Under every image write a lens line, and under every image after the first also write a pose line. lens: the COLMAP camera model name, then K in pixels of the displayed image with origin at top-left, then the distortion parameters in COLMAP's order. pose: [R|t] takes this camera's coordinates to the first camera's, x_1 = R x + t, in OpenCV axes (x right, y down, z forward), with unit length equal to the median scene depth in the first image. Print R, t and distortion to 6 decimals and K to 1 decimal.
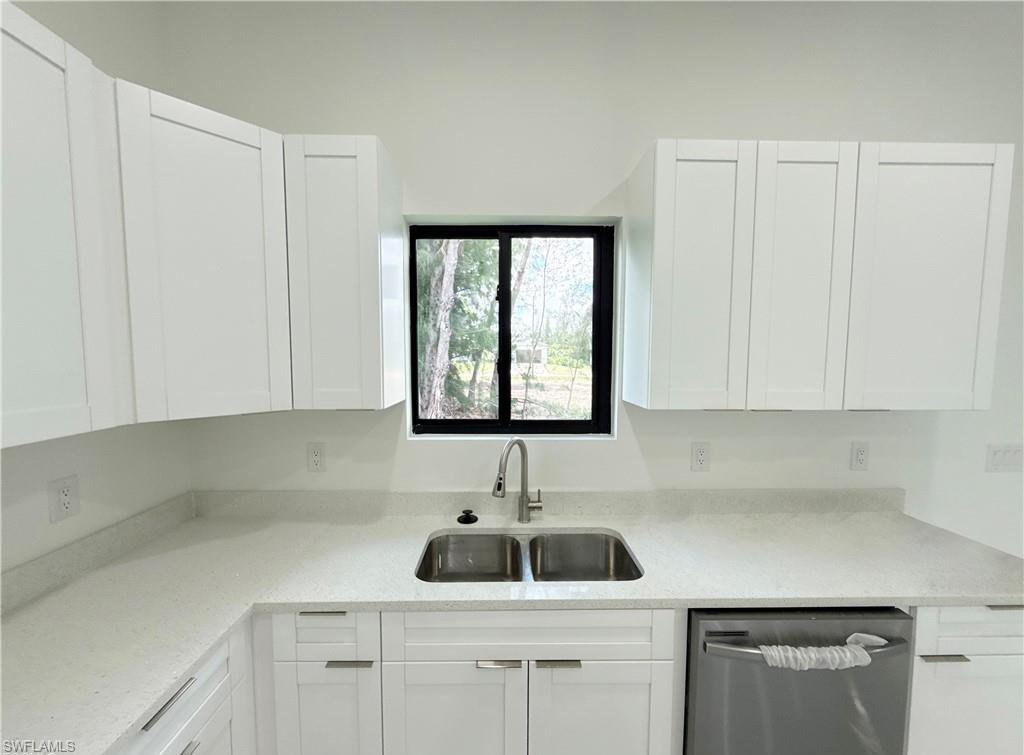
lens RADIAL K [[414.3, 0, 514.3], [0, 414.3, 376.9], [0, 0, 1]] dist [0.001628, -0.000026]
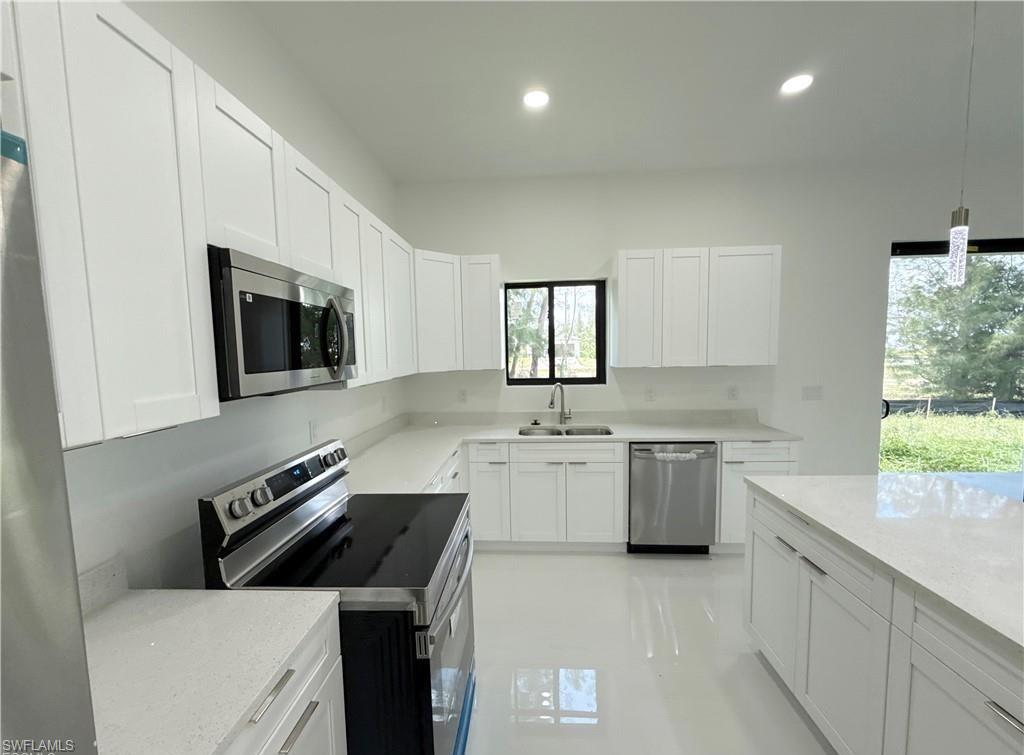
lens RADIAL K [[414.3, 0, 510.6], [0, 414.3, 382.4], [0, 0, 1]] dist [0.001628, -0.000026]
pose [[0.995893, -0.016142, -0.089090, -0.047777], [0.018392, 0.999531, 0.024495, 0.077183], [0.088653, -0.026033, 0.995722, -1.086568]]
